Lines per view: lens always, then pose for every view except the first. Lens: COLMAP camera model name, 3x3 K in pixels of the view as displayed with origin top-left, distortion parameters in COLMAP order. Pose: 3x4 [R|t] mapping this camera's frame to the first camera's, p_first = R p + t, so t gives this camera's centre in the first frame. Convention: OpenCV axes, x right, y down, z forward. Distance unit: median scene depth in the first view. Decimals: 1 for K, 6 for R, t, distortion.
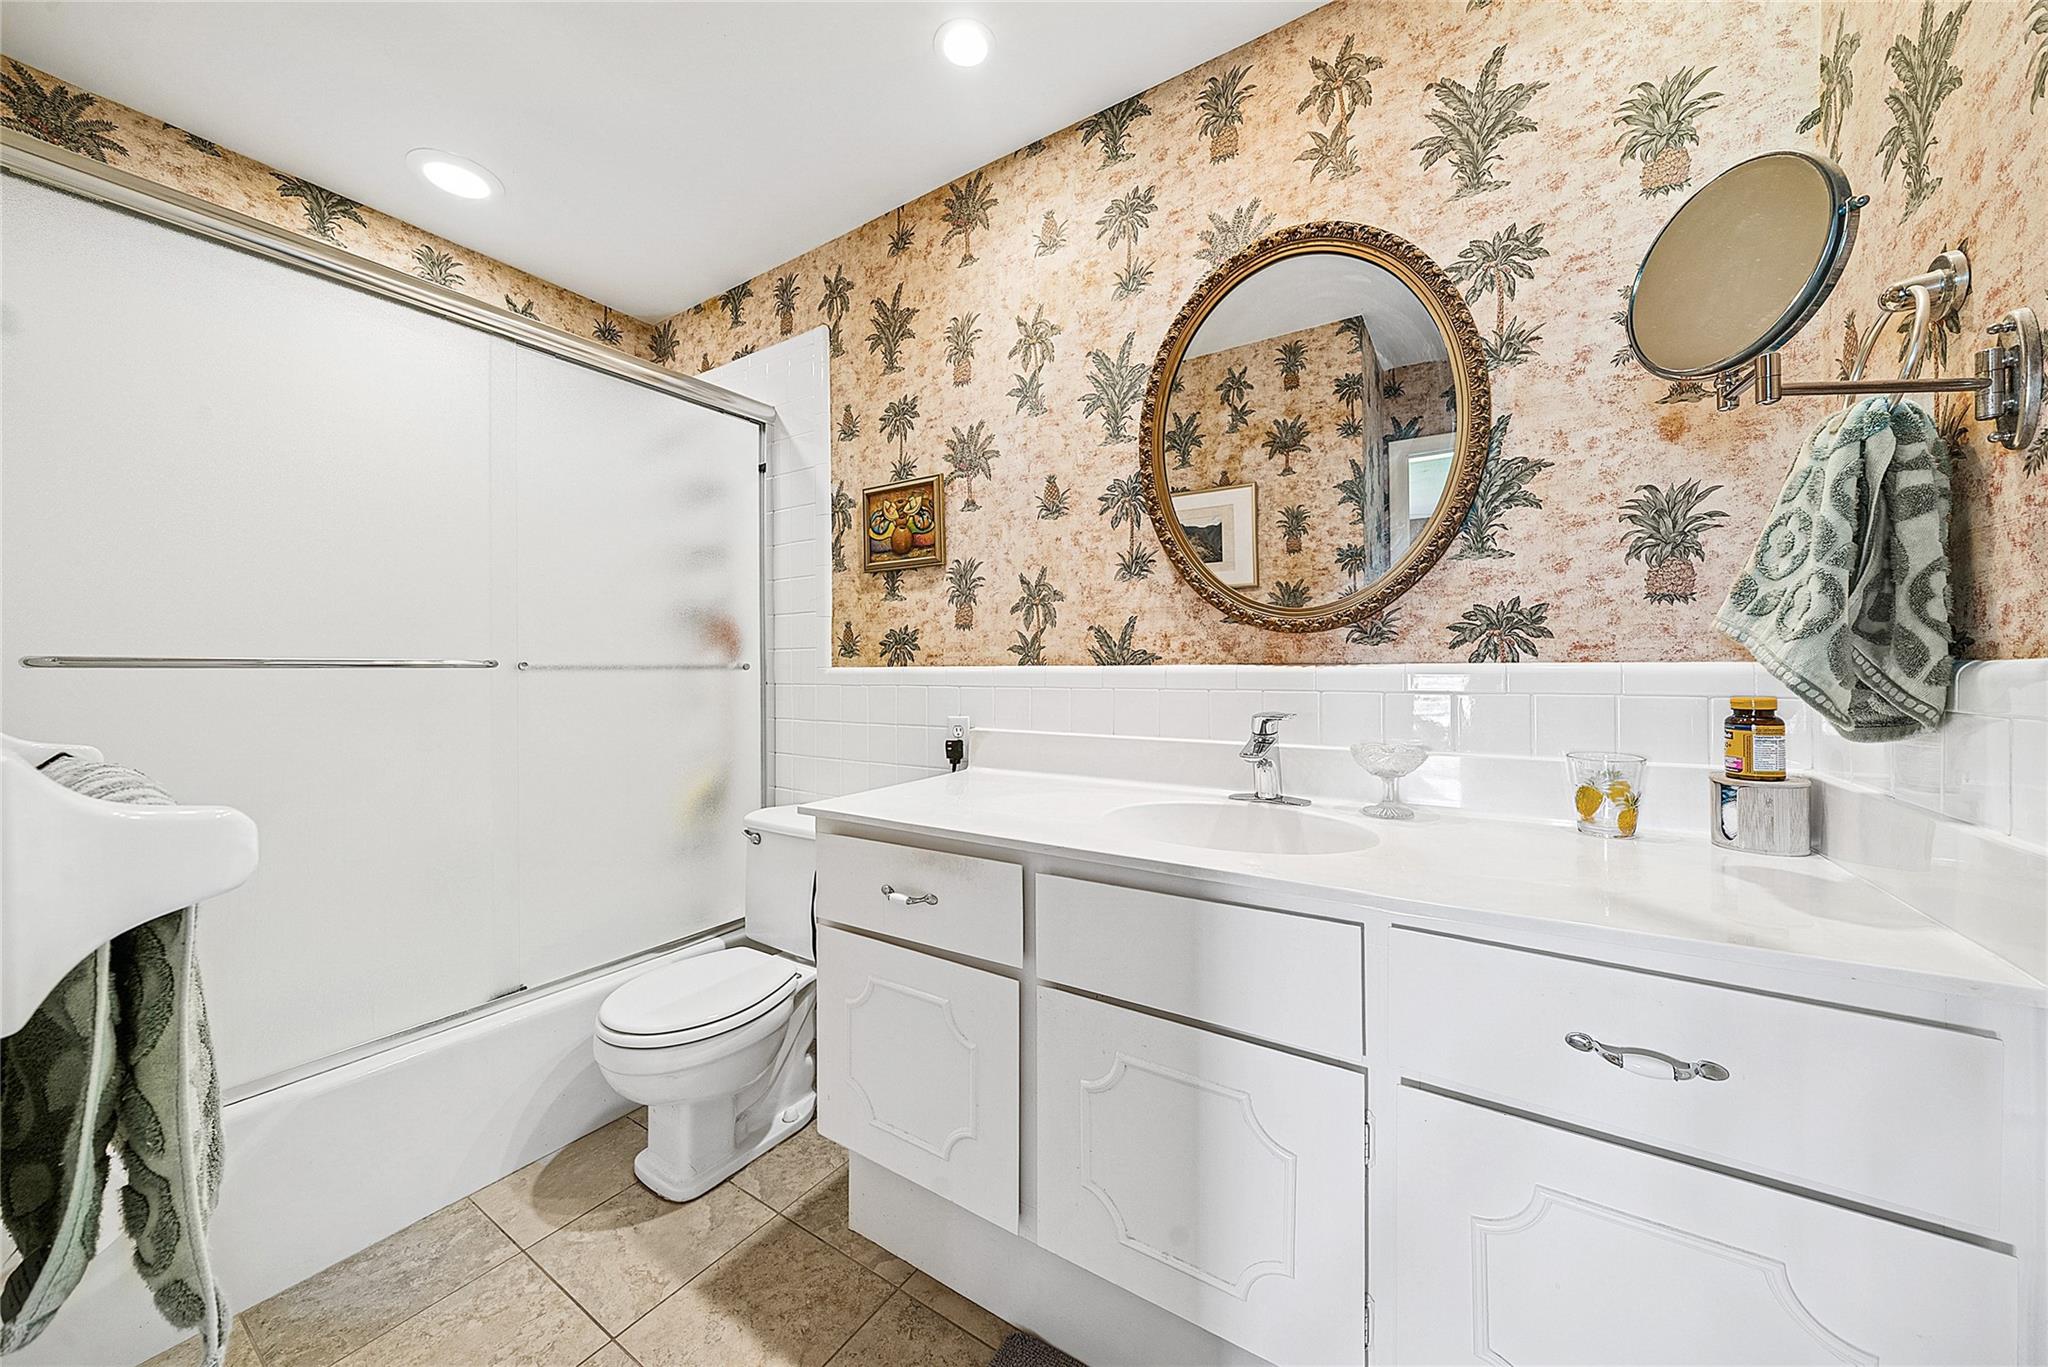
lens RADIAL K [[708.7, 0, 1024.0], [0, 708.7, 683.5], [0, 0, 1]] dist [-0.000170, -0.000020]
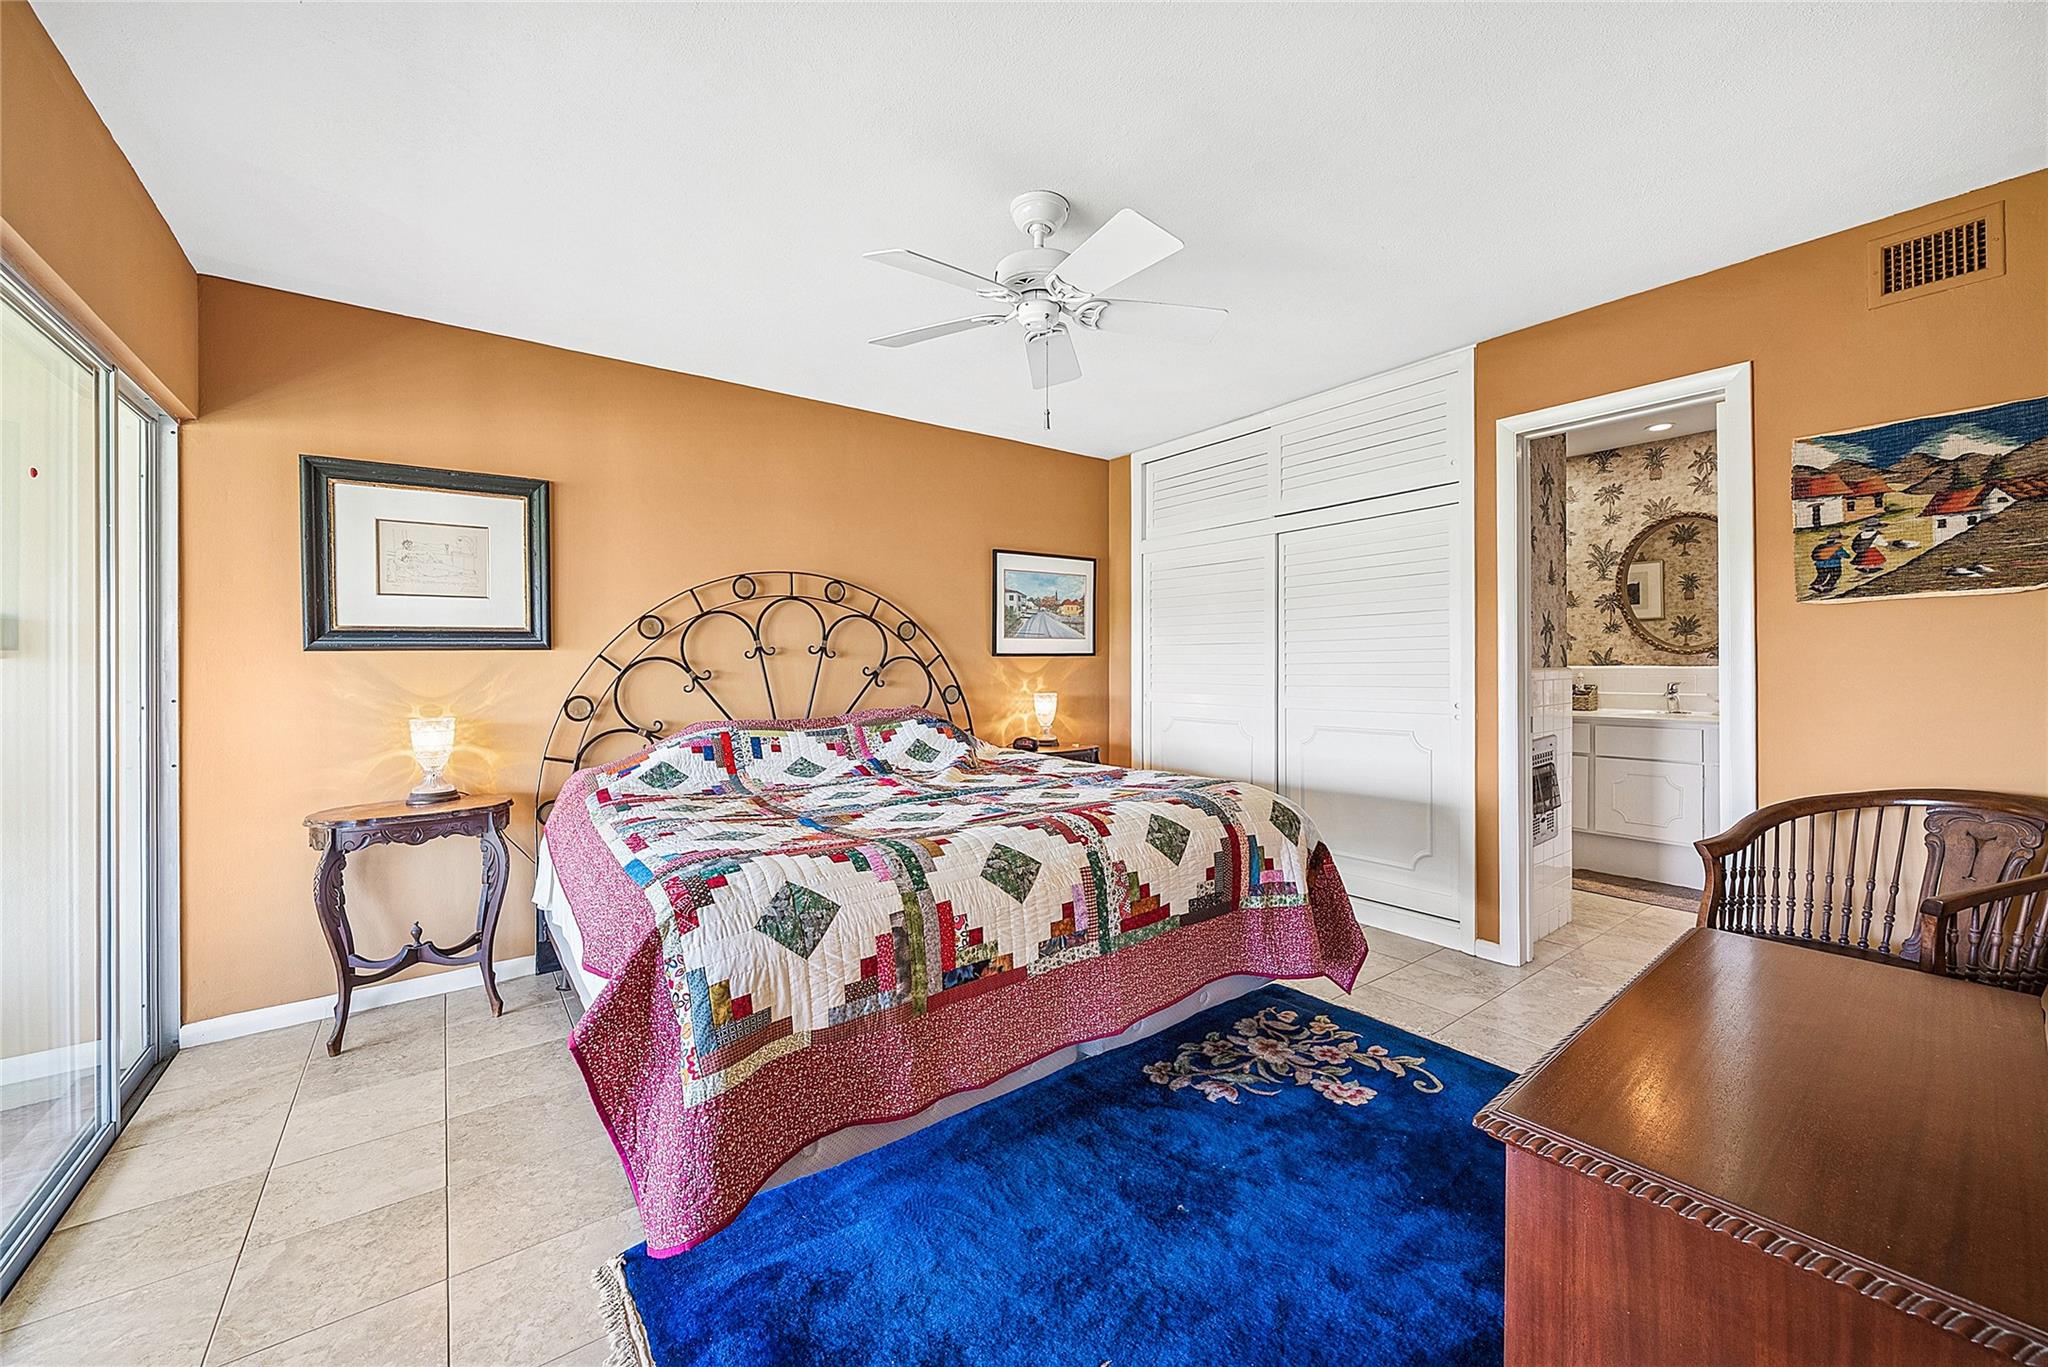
lens RADIAL K [[787.8, 0, 1032.3], [0, 787.8, 675.2], [0, 0, 1]] dist [-0.002382, -0.000166]
pose [[0.942257, 0.004254, -0.334864, -0.889179], [-0.002209, 0.999977, 0.006487, -0.005311], [0.334884, -0.005373, 0.942244, -2.460545]]
